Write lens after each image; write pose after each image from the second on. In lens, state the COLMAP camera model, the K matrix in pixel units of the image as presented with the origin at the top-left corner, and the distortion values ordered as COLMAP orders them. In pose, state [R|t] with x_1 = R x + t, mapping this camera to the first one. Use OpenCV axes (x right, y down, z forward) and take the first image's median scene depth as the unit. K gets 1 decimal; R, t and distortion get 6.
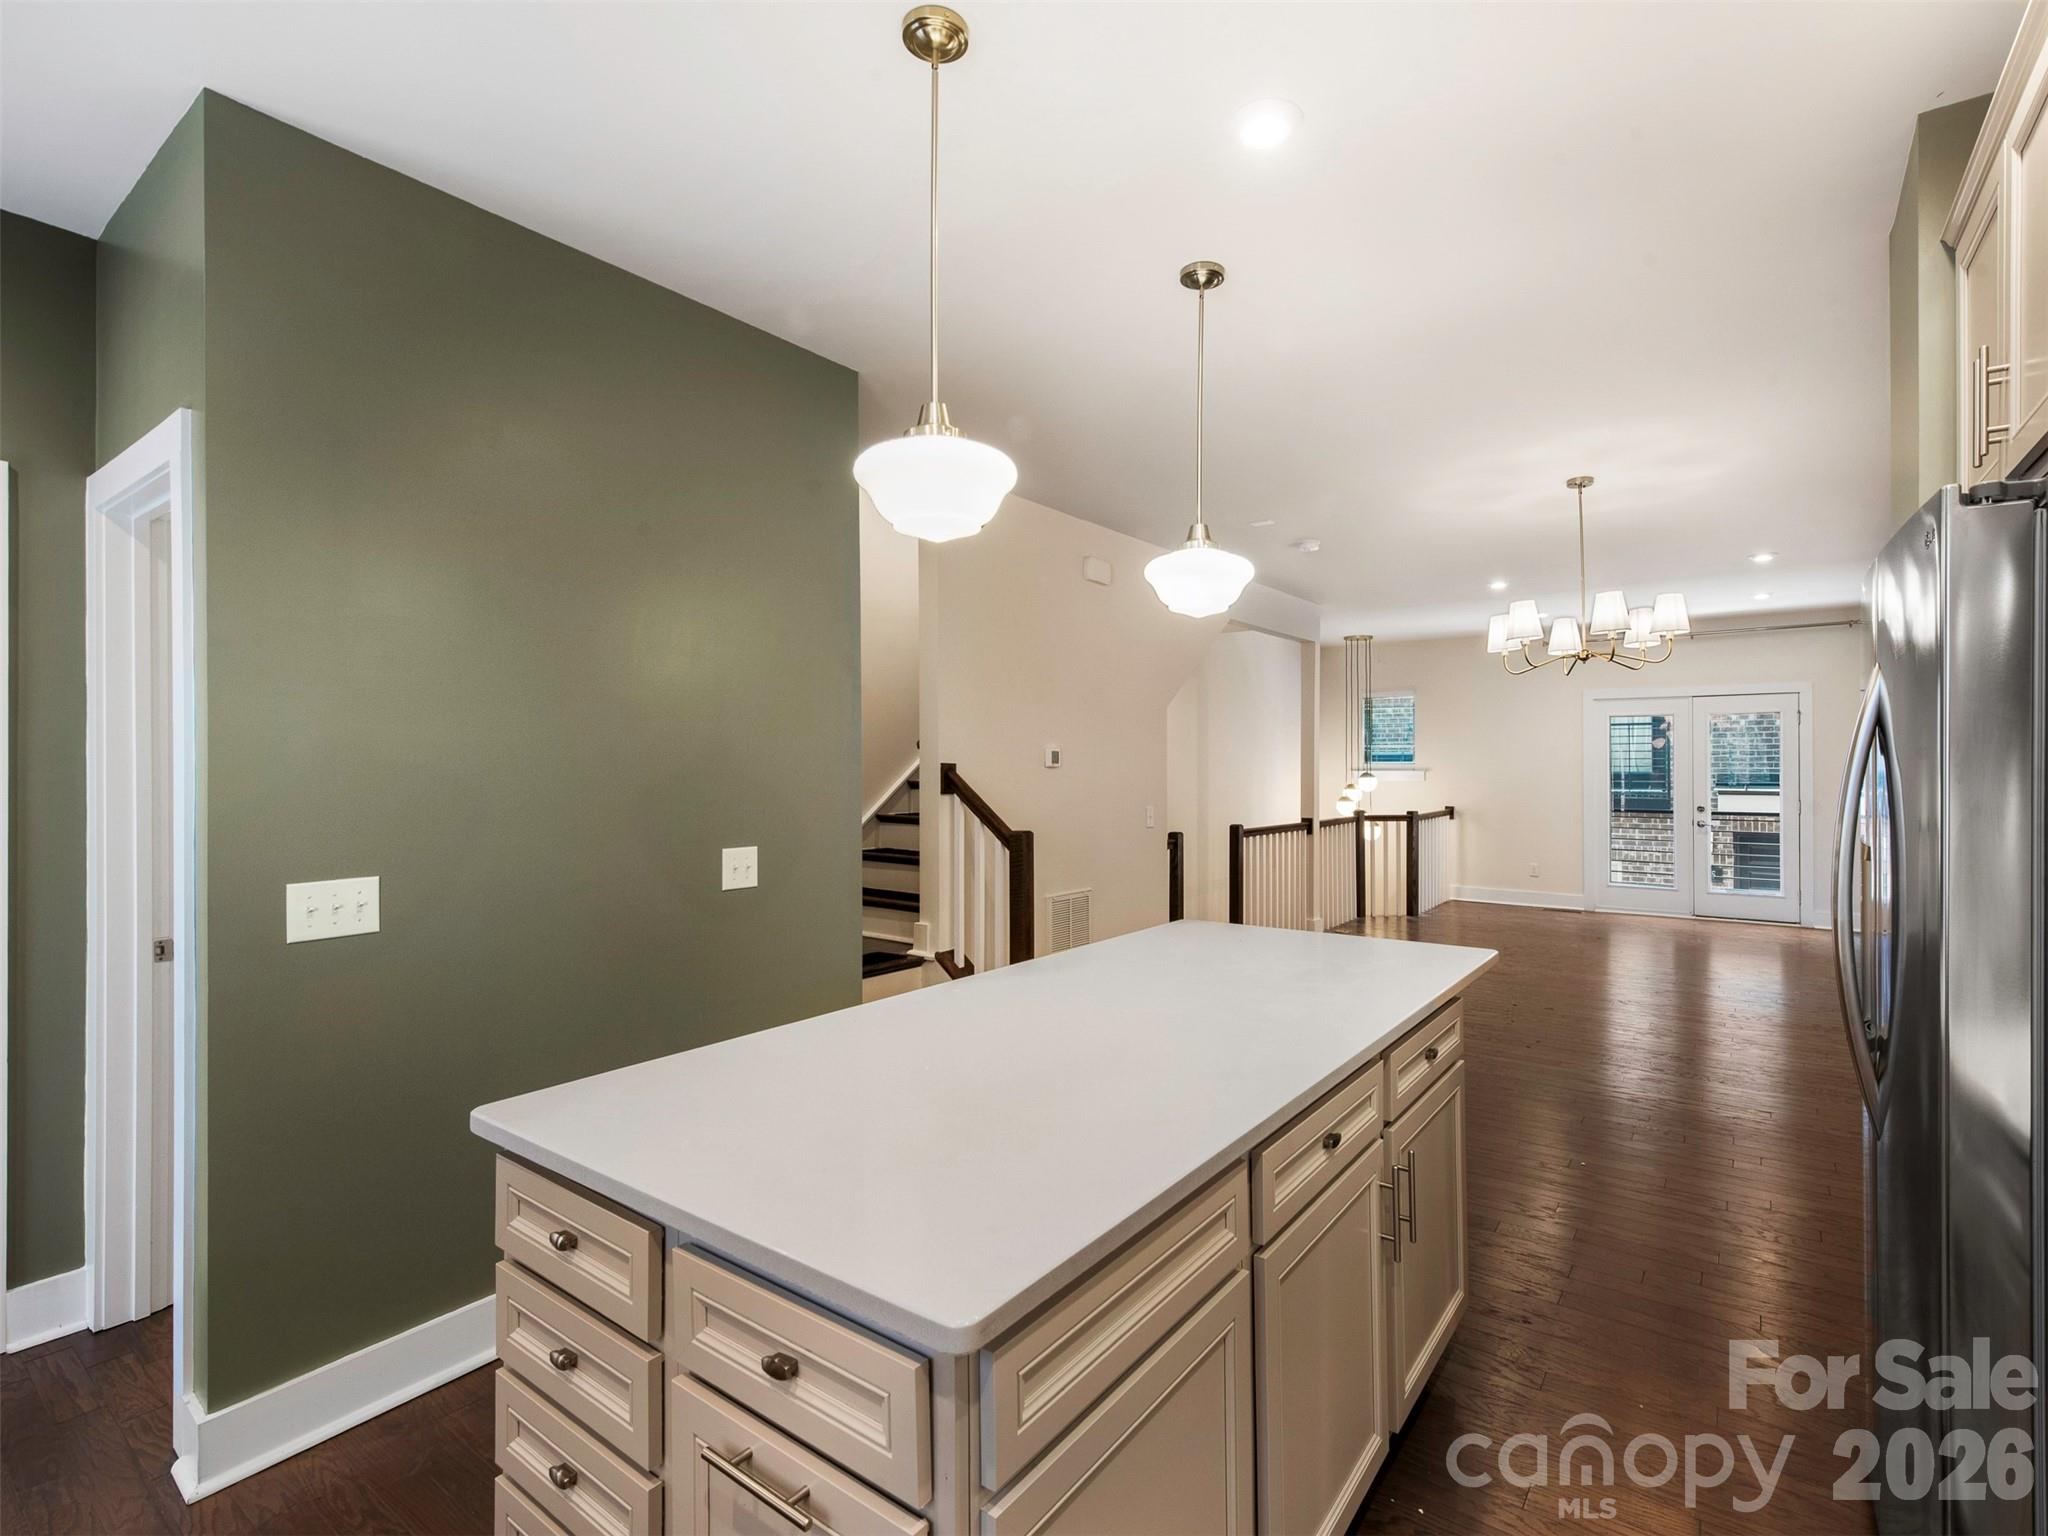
lens RADIAL K [[956.6, 0, 1030.0], [0, 956.6, 773.0], [0, 0, 1]] dist [0.000089, -0.000228]
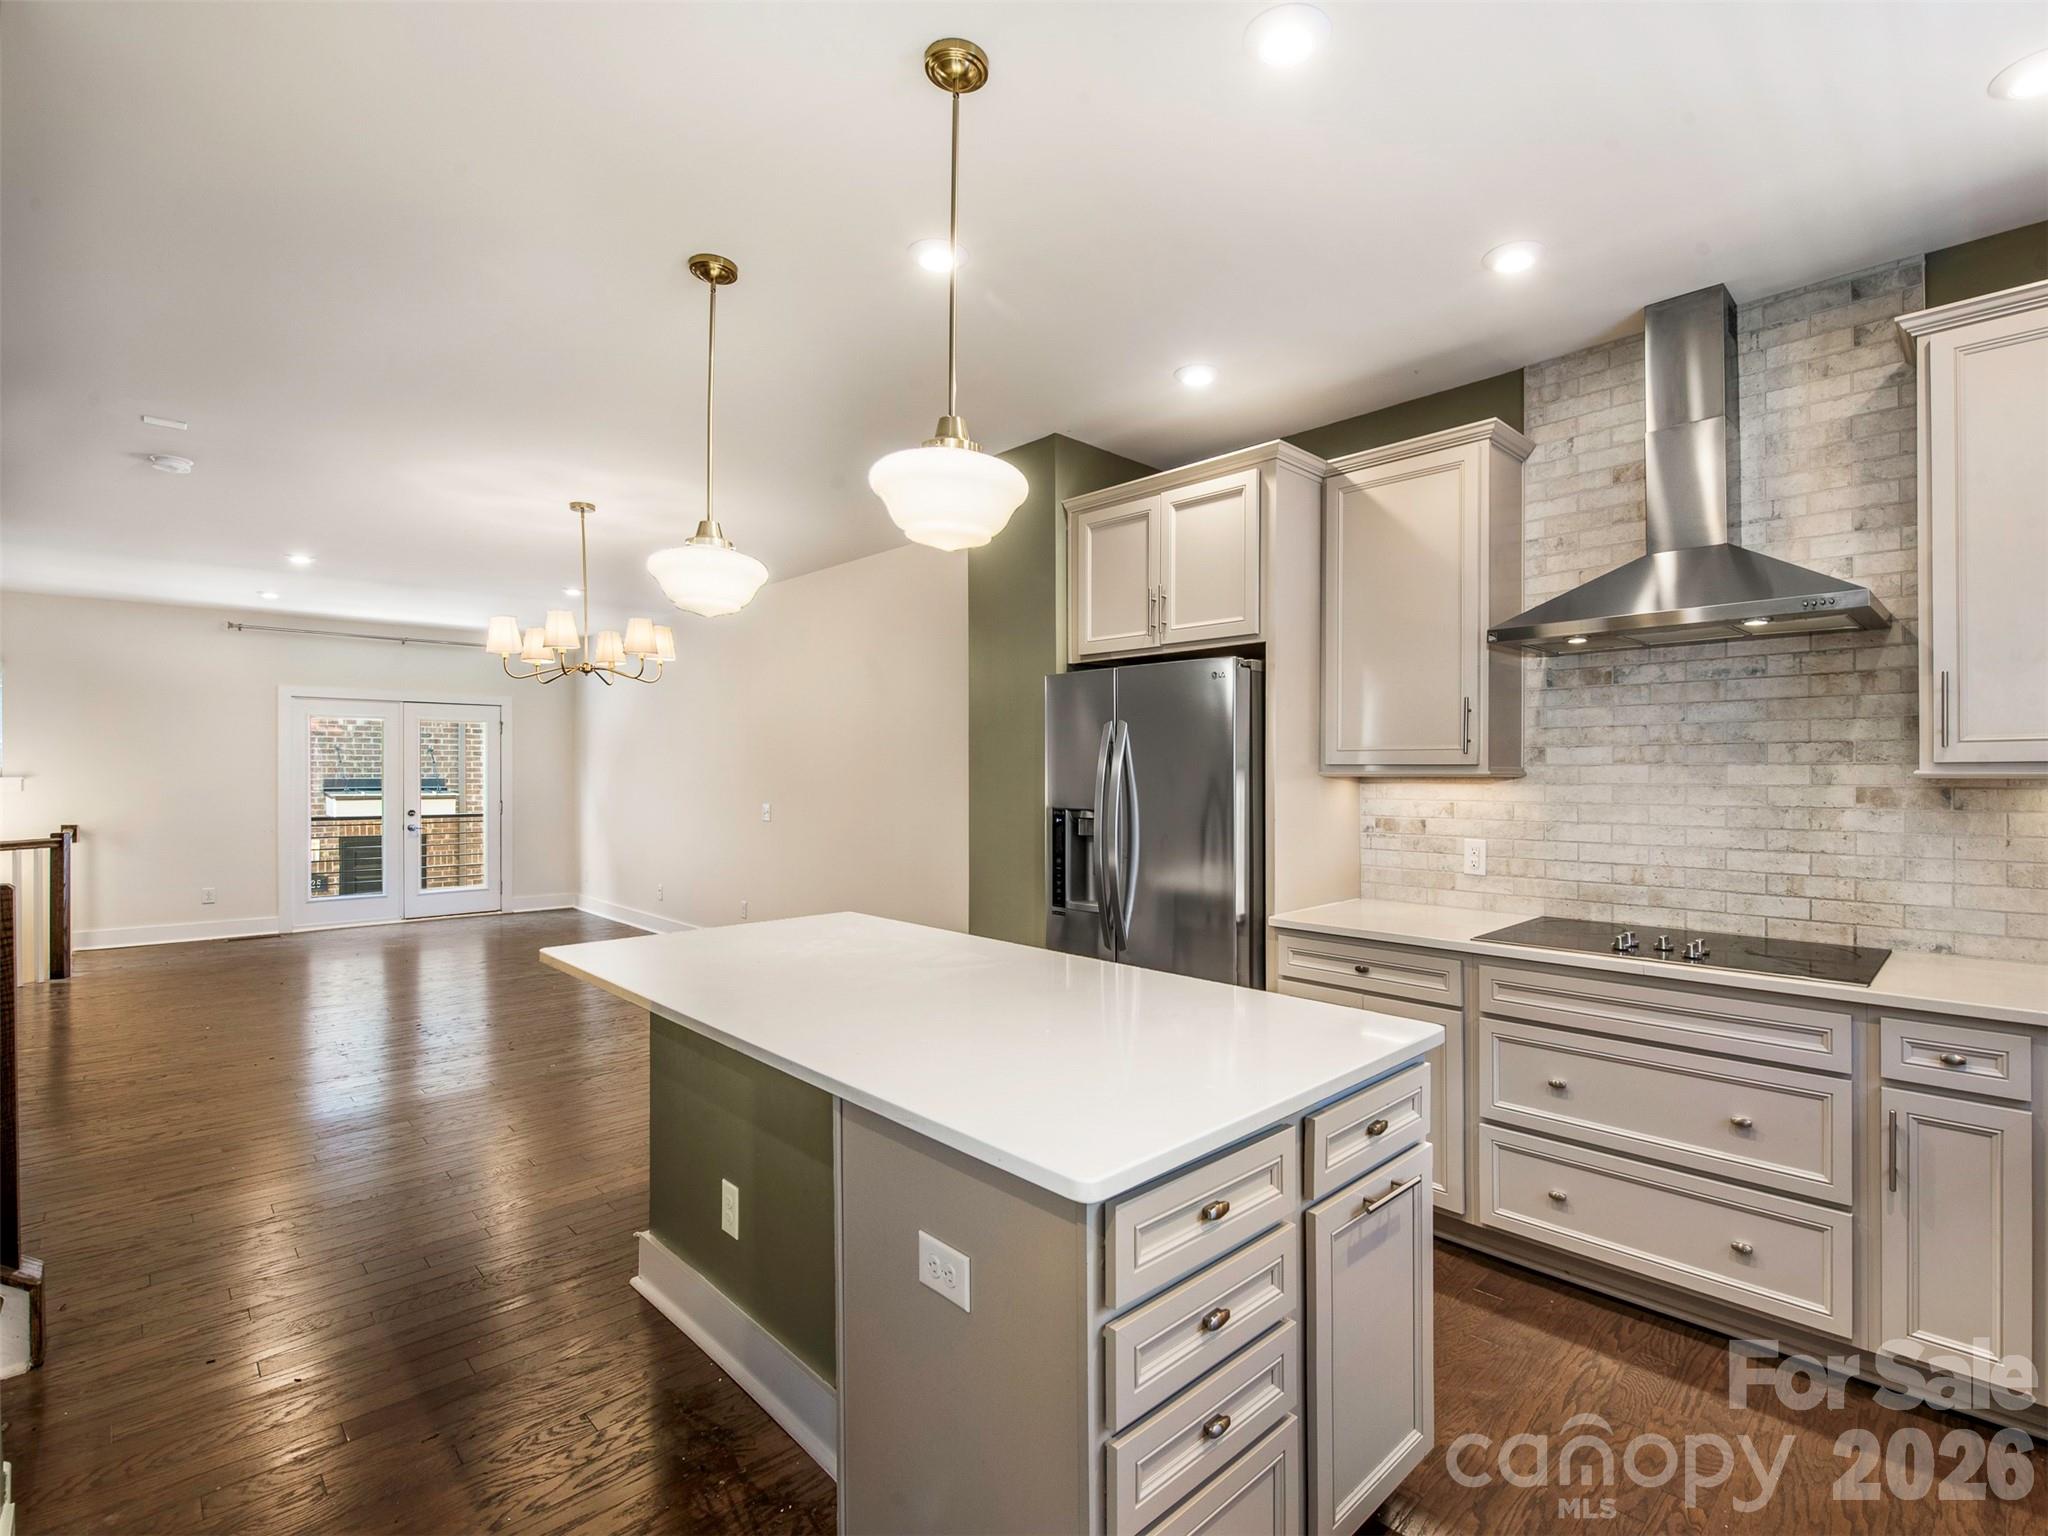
lens RADIAL K [[956.6, 0, 1074.8], [0, 956.6, 762.6], [0, 0, 1]] dist [0.000089, -0.000228]
pose [[0.162559, 0.010651, 0.986641, -0.163064], [0.004509, 0.999923, -0.011538, -0.001187], [-0.986689, 0.006325, 0.162498, 0.119195]]
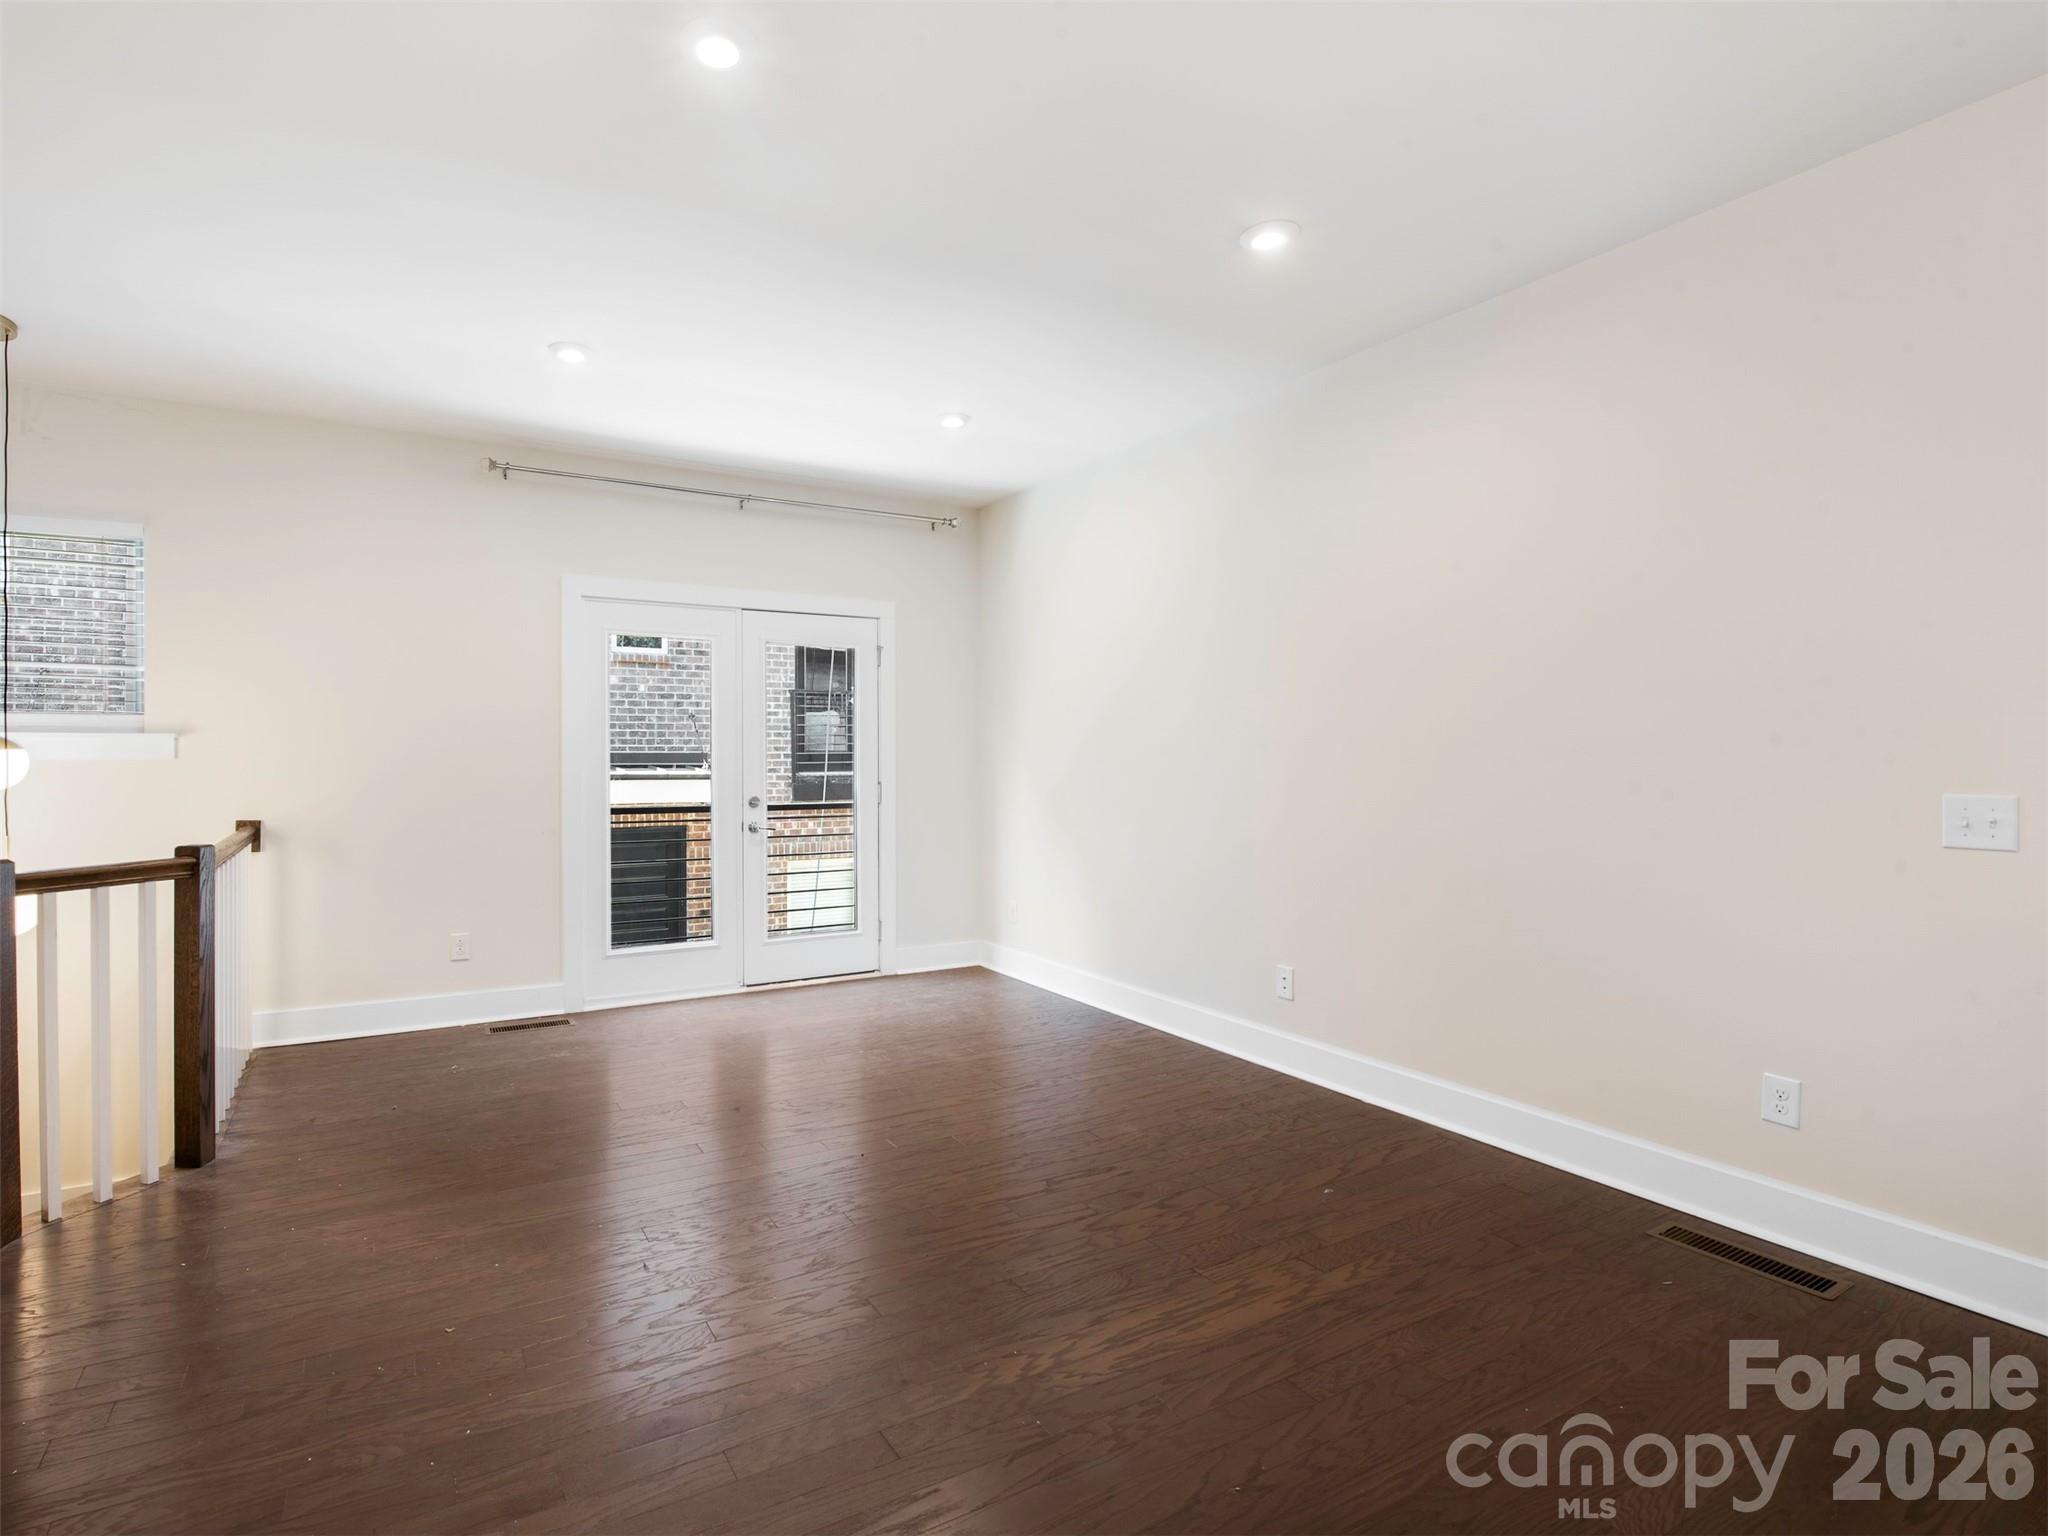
lens RADIAL K [[956.6, 0, 1025.8], [0, 956.6, 757.1], [0, 0, 1]] dist [0.000089, -0.000228]
pose [[0.332250, 0.000874, 0.943191, 0.163021], [0.002712, 0.999995, -0.001882, 0.009130], [-0.943188, 0.003184, 0.332245, 0.550625]]
